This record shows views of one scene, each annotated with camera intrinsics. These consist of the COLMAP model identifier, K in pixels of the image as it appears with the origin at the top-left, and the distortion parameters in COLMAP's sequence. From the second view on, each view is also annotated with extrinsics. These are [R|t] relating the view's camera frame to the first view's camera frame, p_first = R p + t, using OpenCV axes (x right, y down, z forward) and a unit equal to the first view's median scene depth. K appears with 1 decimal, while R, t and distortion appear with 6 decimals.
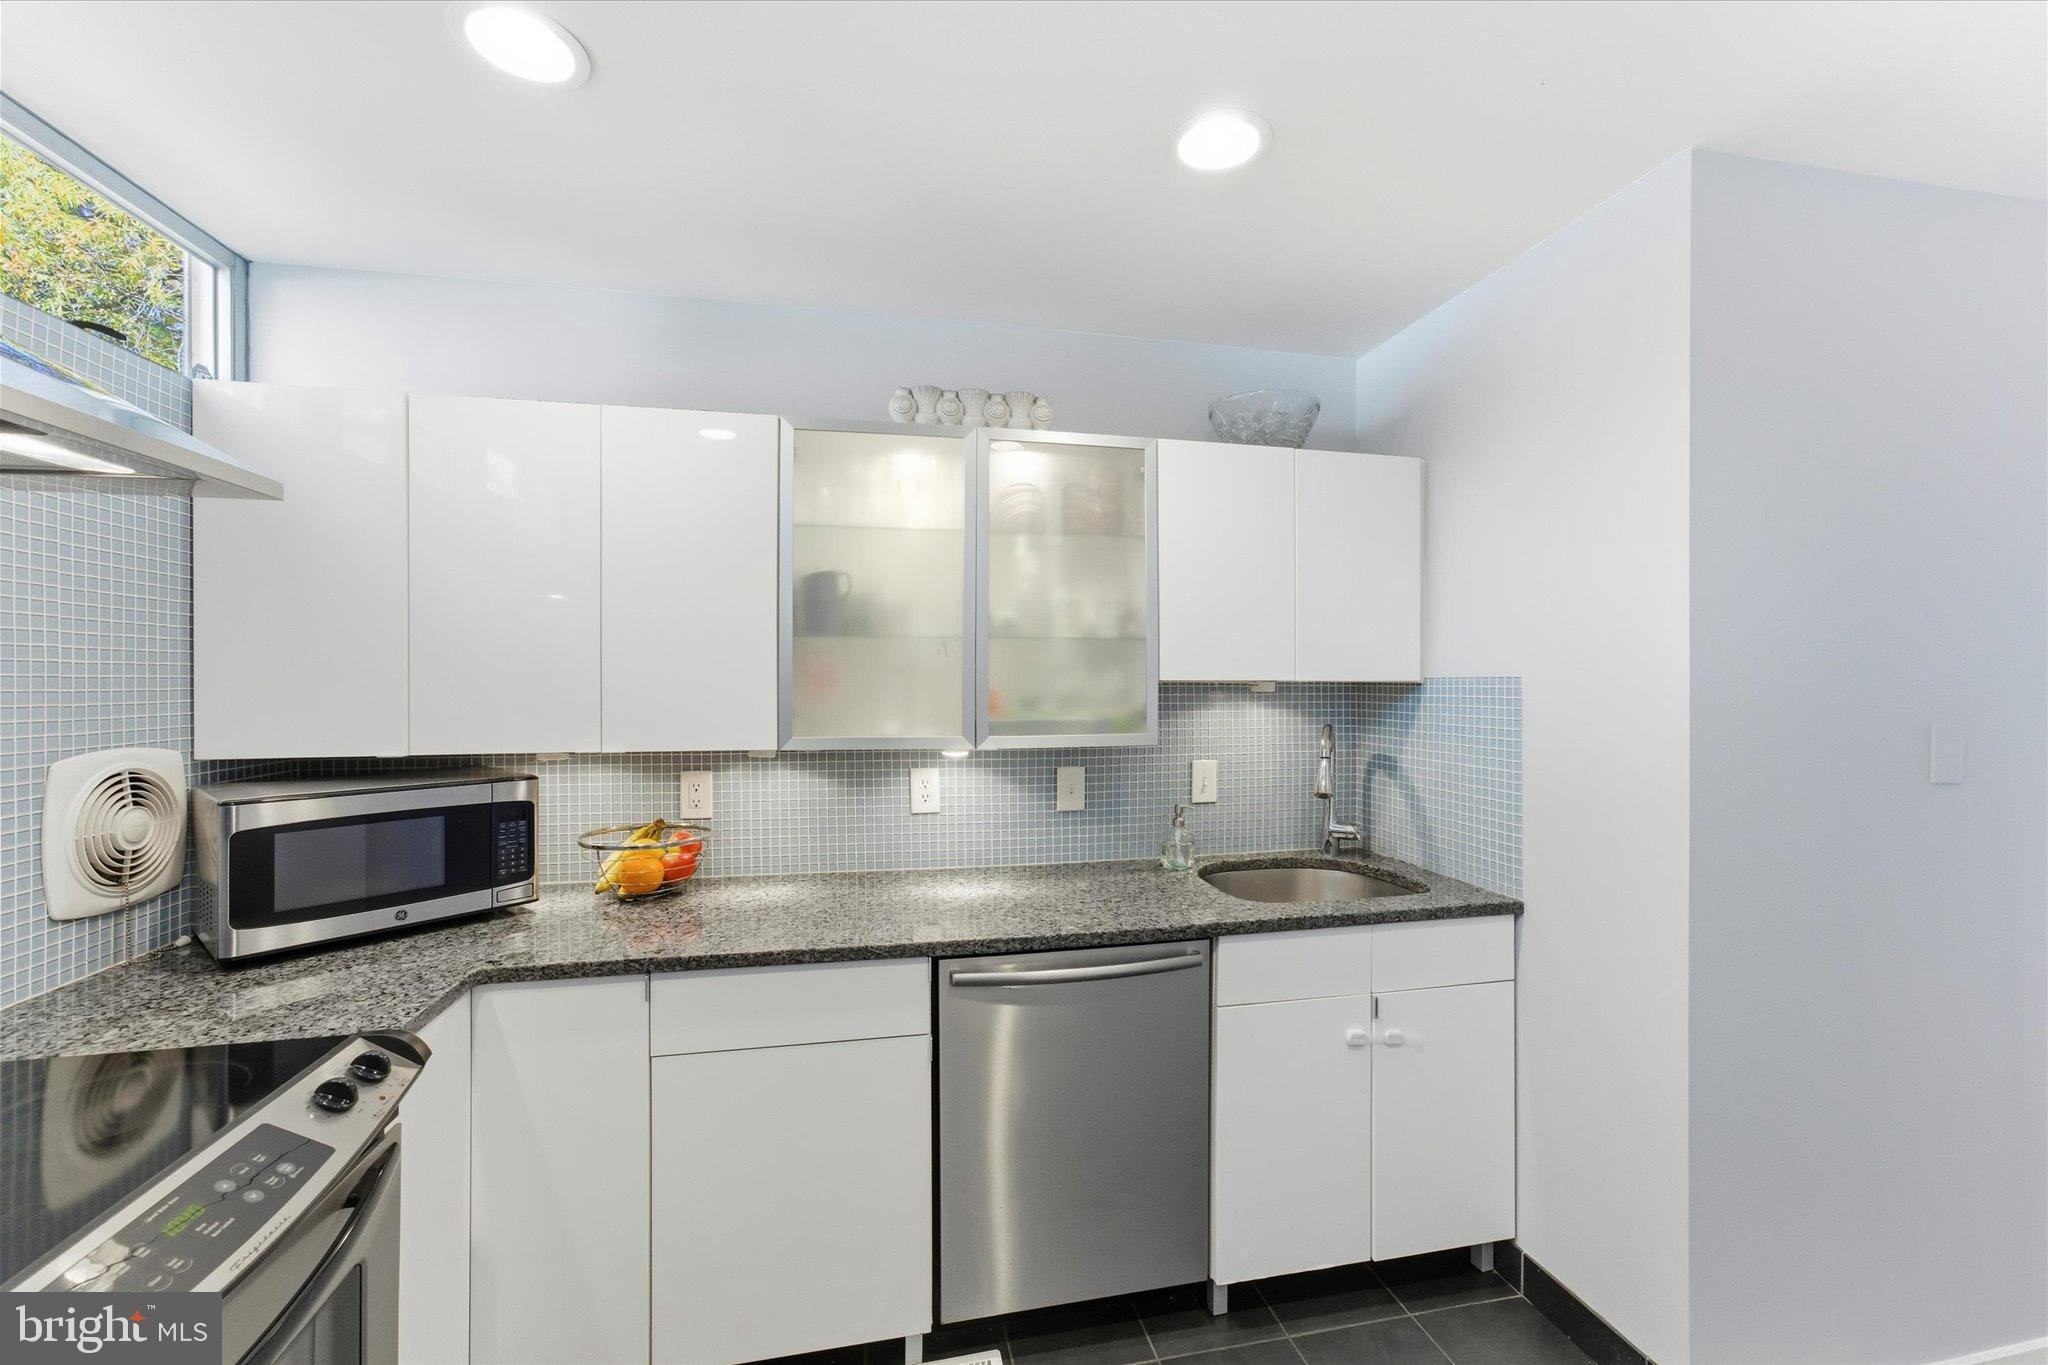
lens RADIAL K [[820.0, 0, 1021.4], [0, 820.0, 685.8], [0, 0, 1]] dist [0.013285, -0.001462]
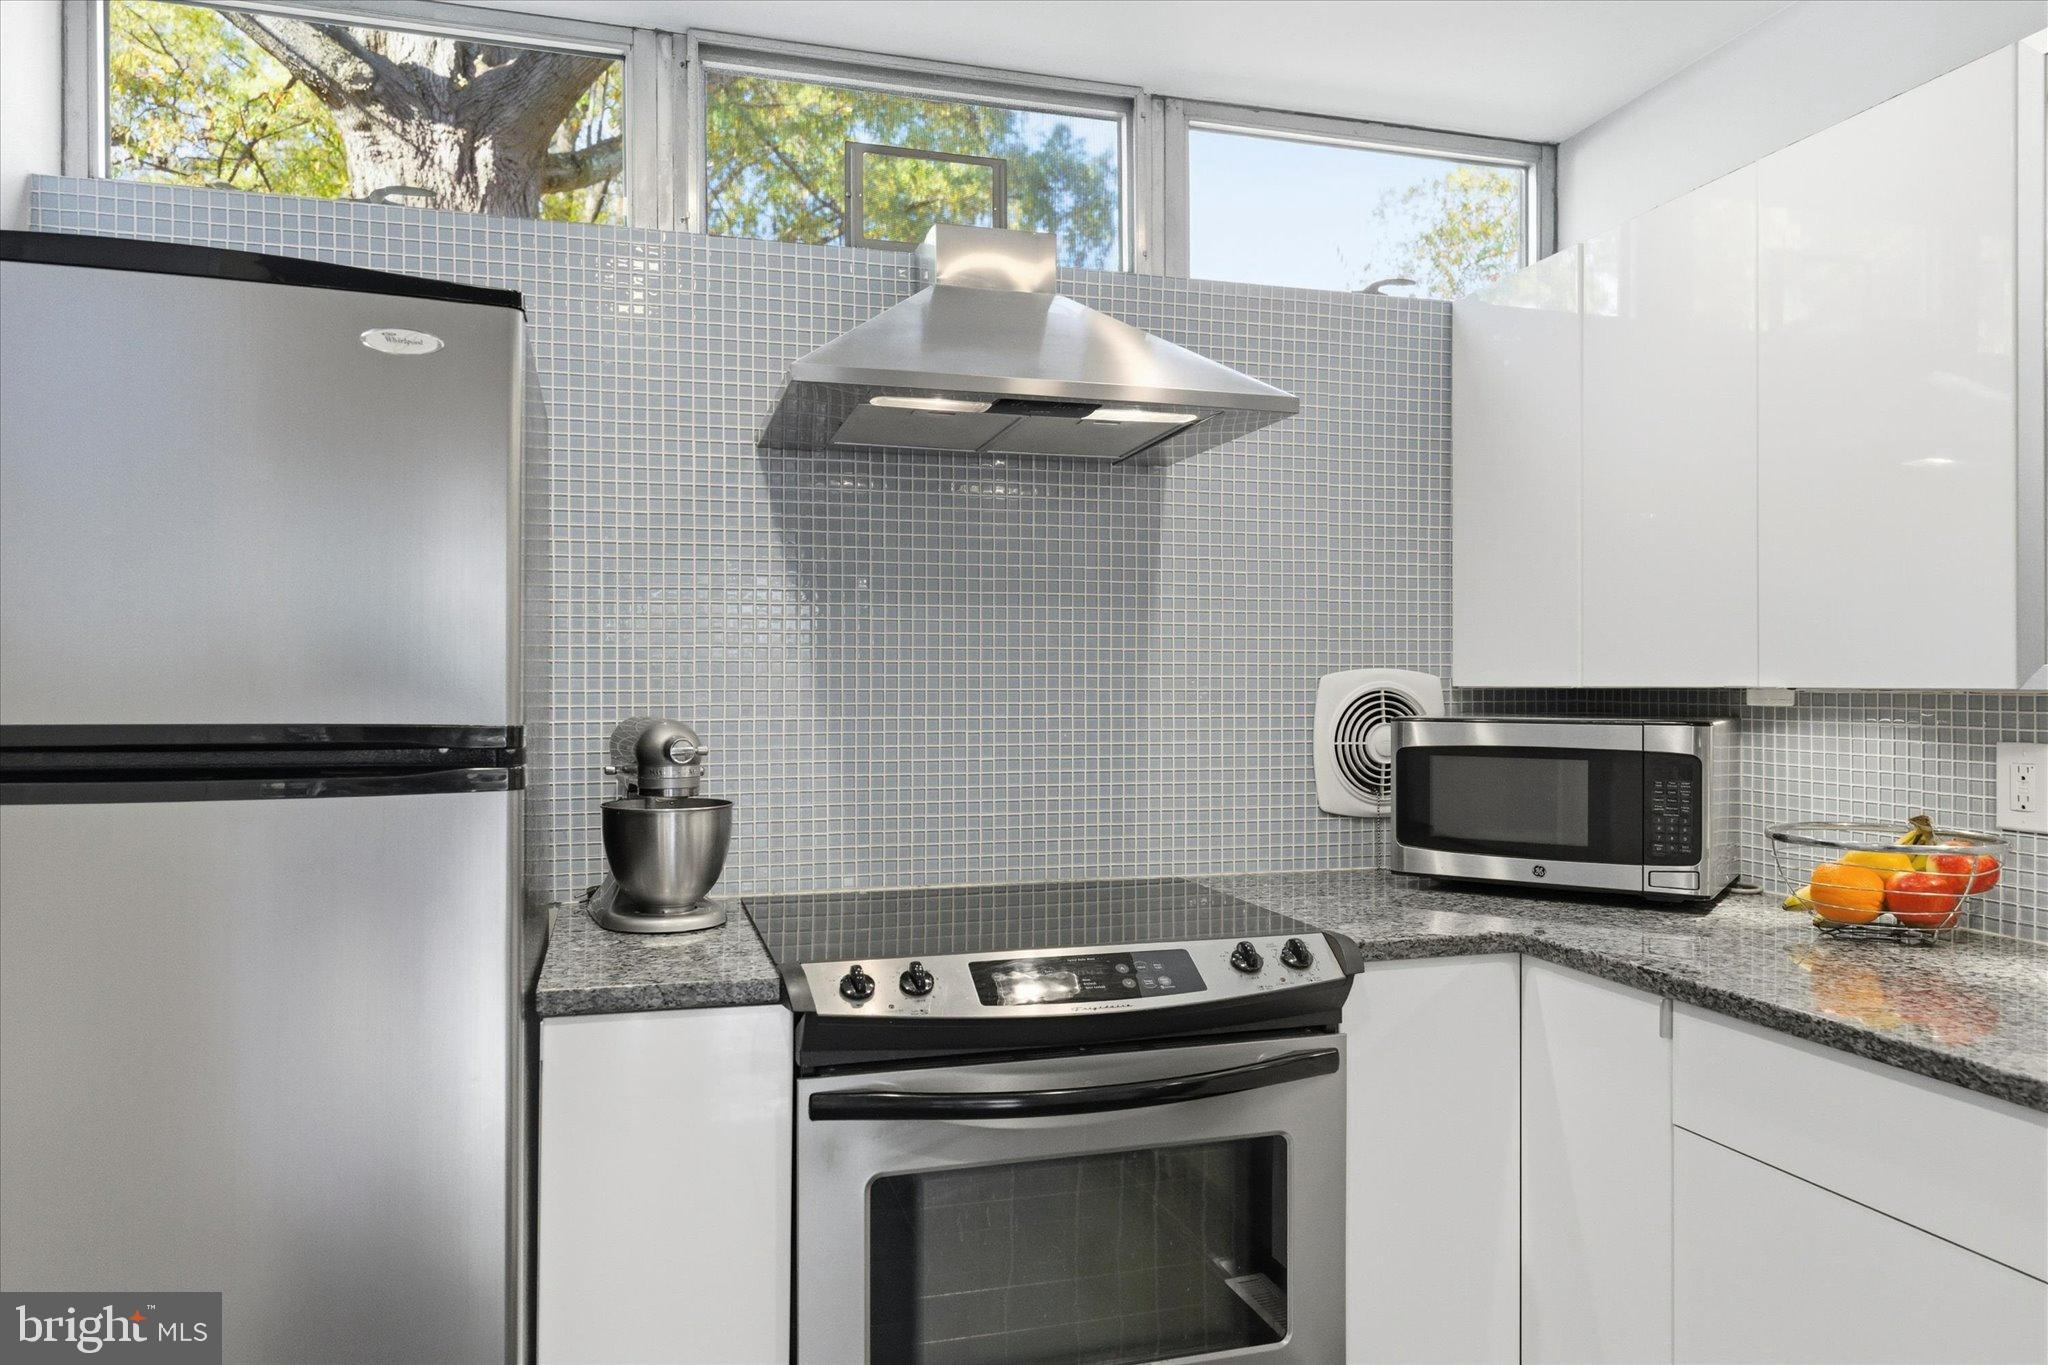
lens RADIAL K [[1404.3, 0, 1024.1], [0, 1404.3, 680.6], [0, 0, 1]] dist [0.006833, 0.000157]
pose [[0.075006, -0.004764, -0.997172, 0.645166], [-0.004678, 0.999976, -0.005130, 0.095094], [0.997172, 0.005049, 0.074982, 0.373958]]
